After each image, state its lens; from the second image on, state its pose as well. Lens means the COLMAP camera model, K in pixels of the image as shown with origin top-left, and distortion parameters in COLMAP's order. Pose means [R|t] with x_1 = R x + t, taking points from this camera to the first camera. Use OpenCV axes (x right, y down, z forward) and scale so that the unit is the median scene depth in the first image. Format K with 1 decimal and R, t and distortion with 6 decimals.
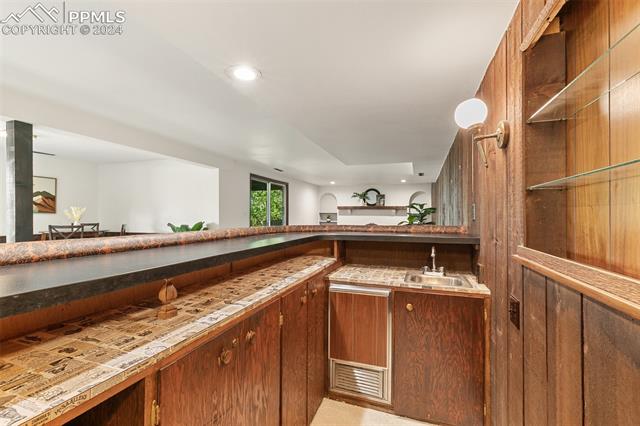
lens RADIAL K [[287.1, 0, 320.0], [0, 287.1, 213.0], [0, 0, 1]] dist [0.002585, 0.000038]
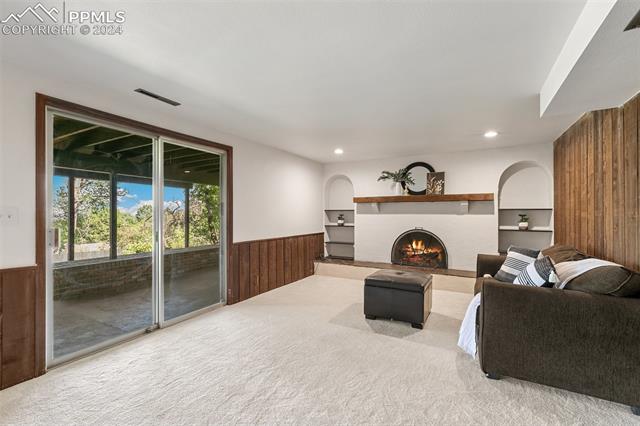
lens RADIAL K [[285.9, 0, 319.7], [0, 285.9, 215.4], [0, 0, 1]] dist [0.003480, 0.000149]
pose [[0.984948, -0.007177, -0.172700, 0.096415], [0.009553, 0.999871, 0.012930, 0.003747], [0.172585, -0.014385, 0.984890, 0.469845]]
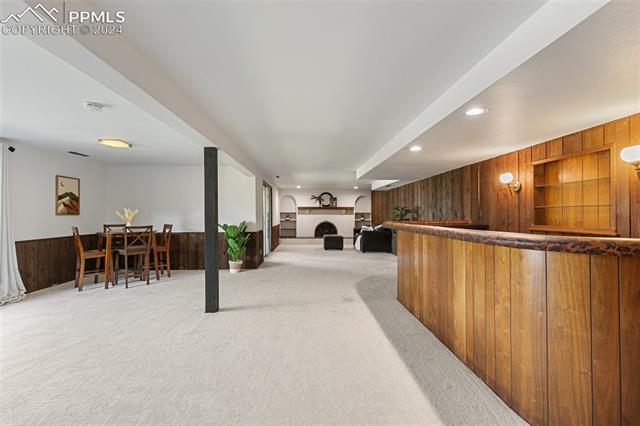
lens RADIAL K [[285.9, 0, 319.7], [0, 285.9, 215.4], [0, 0, 1]] dist [0.003480, 0.000149]
pose [[0.931125, -0.007477, 0.364623, -0.295794], [0.002599, 0.999900, 0.013865, -0.004800], [-0.364691, -0.011963, 0.931052, -0.122997]]
